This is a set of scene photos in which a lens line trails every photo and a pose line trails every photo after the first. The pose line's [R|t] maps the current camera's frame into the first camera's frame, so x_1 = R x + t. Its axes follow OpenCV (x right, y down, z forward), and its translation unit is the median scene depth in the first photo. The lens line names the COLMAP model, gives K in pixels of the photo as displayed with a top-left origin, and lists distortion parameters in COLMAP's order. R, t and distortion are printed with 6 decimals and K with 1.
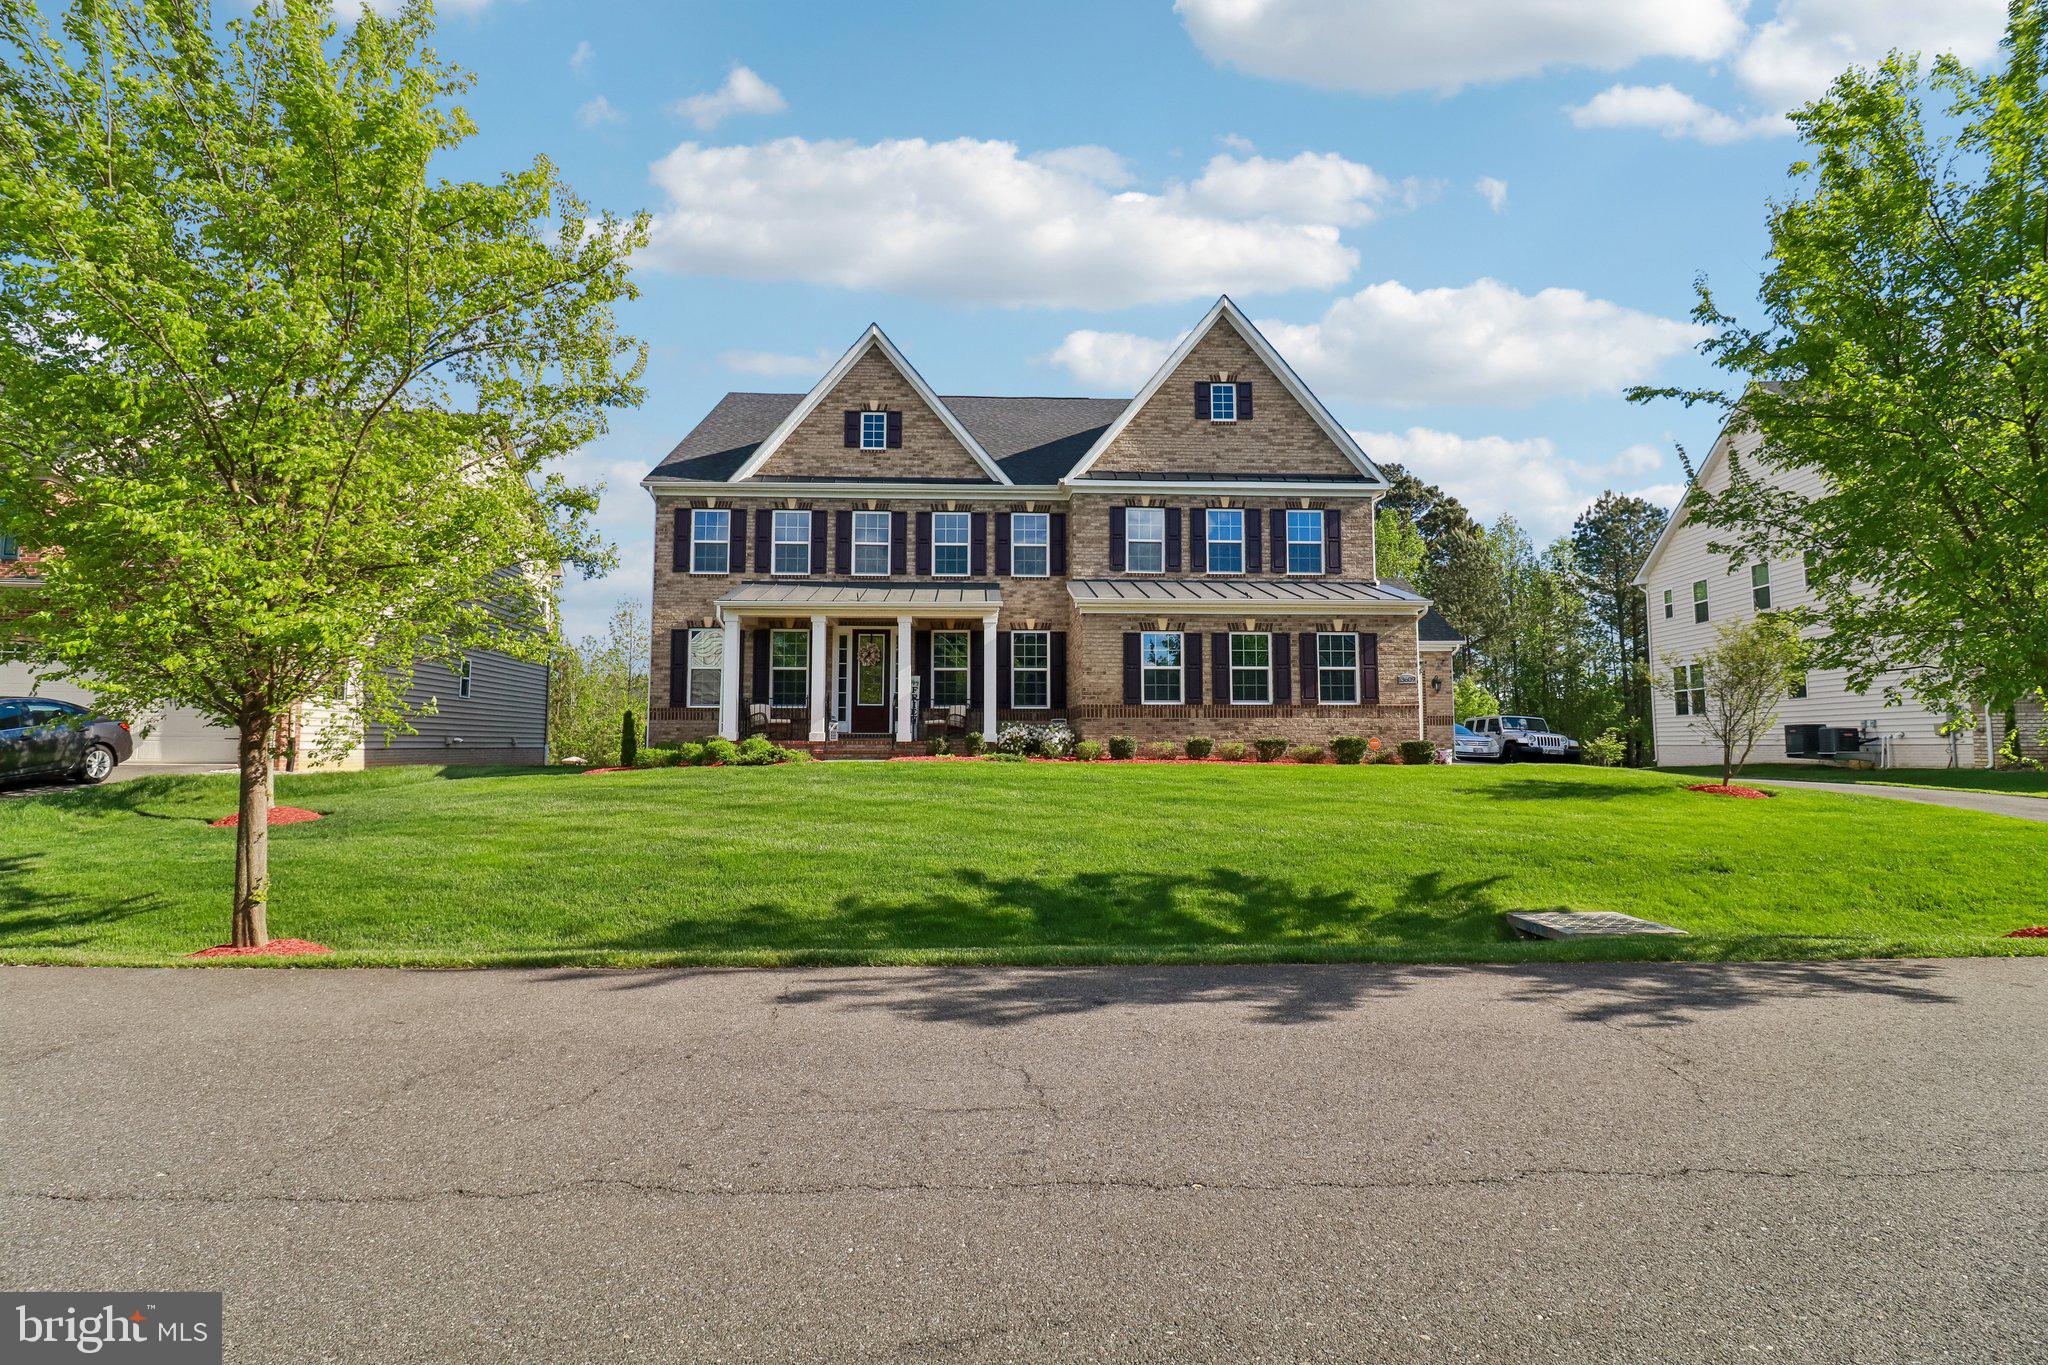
lens RADIAL K [[950.9, 0, 1014.7], [0, 950.9, 676.5], [0, 0, 1]] dist [0.000836, -0.012183]
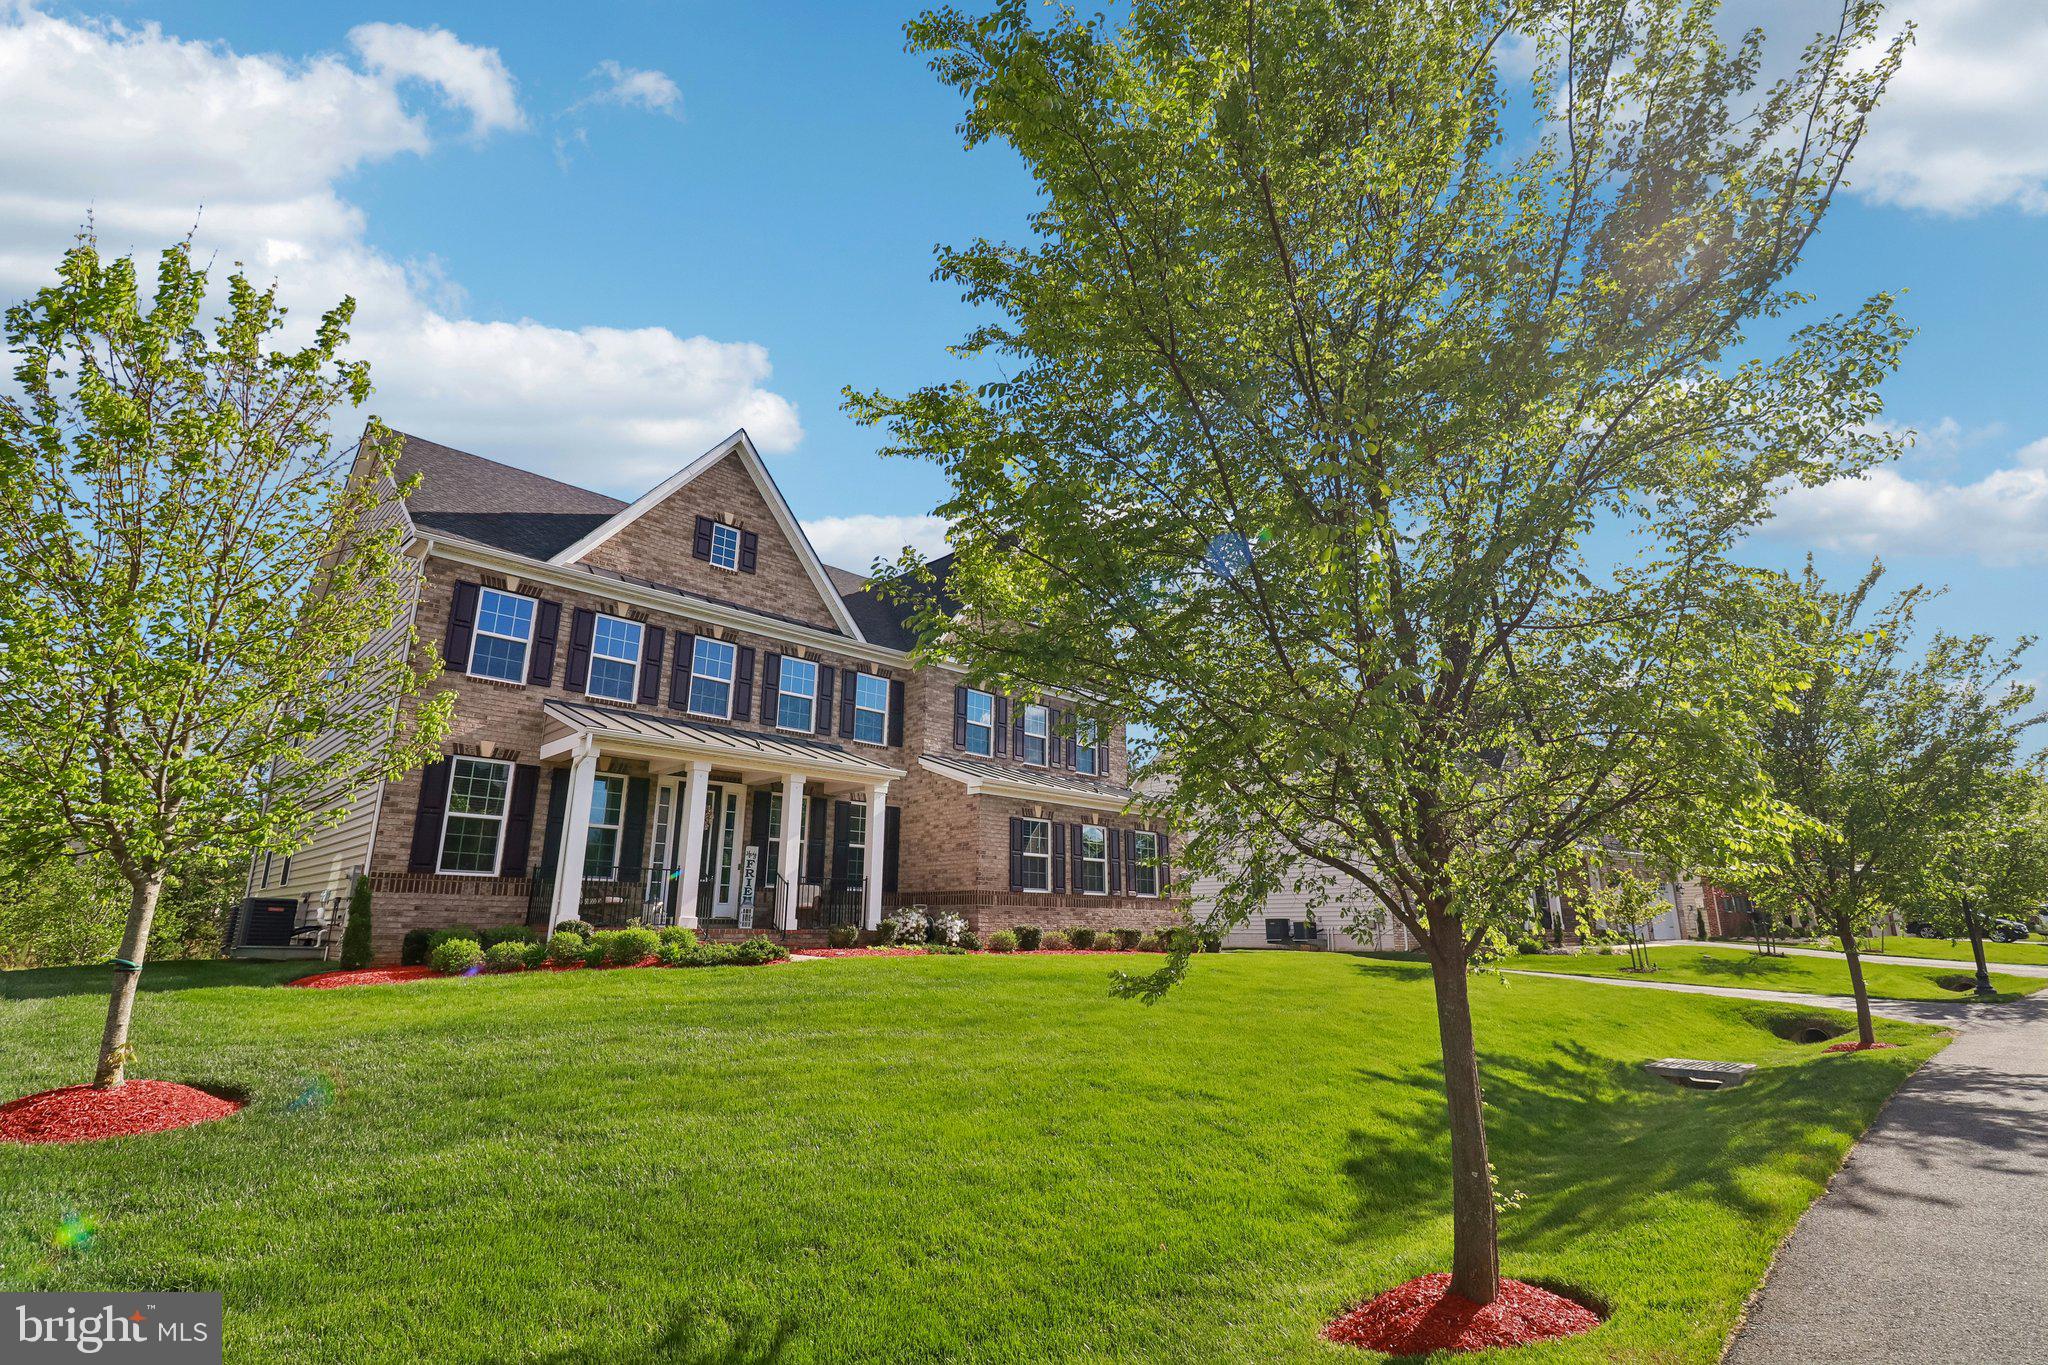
lens RADIAL K [[950.9, 0, 1016.7], [0, 950.9, 672.6], [0, 0, 1]] dist [0.000836, -0.012183]
pose [[0.739257, 0.178727, 0.649274, -0.492154], [-0.054729, 0.976894, -0.206598, 0.009945], [-0.671196, 0.117195, 0.731957, 0.227956]]
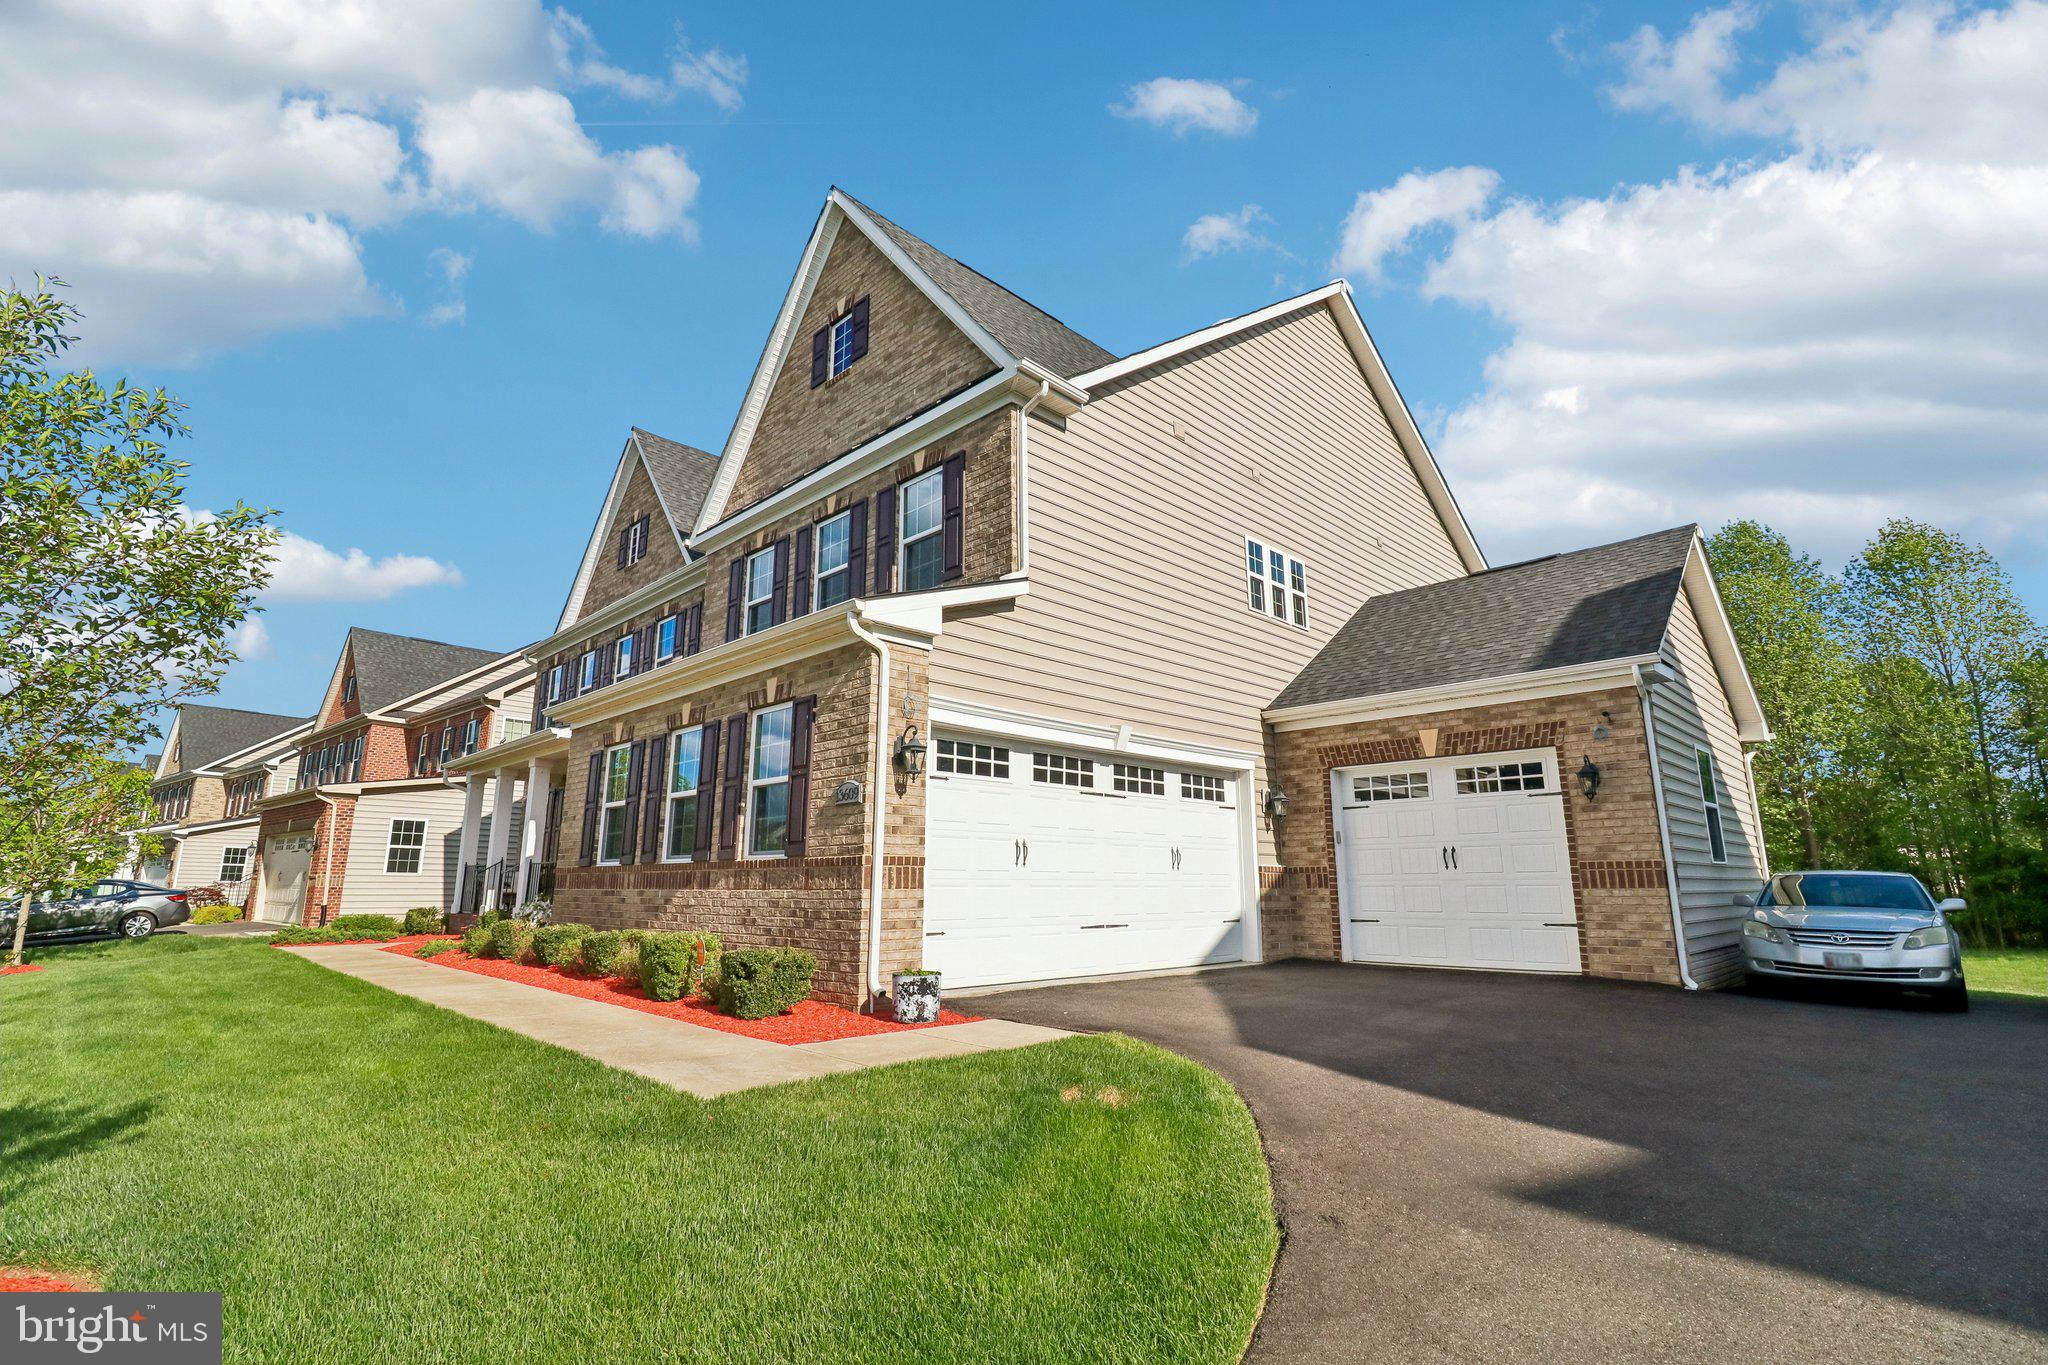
lens RADIAL K [[950.9, 0, 1009.9], [0, 950.9, 673.6], [0, 0, 1]] dist [0.000836, -0.012183]
pose [[0.670066, -0.163990, -0.723961, 0.694925], [0.054998, 0.983579, -0.171895, 0.024055], [0.740261, 0.075365, 0.668082, 0.696101]]
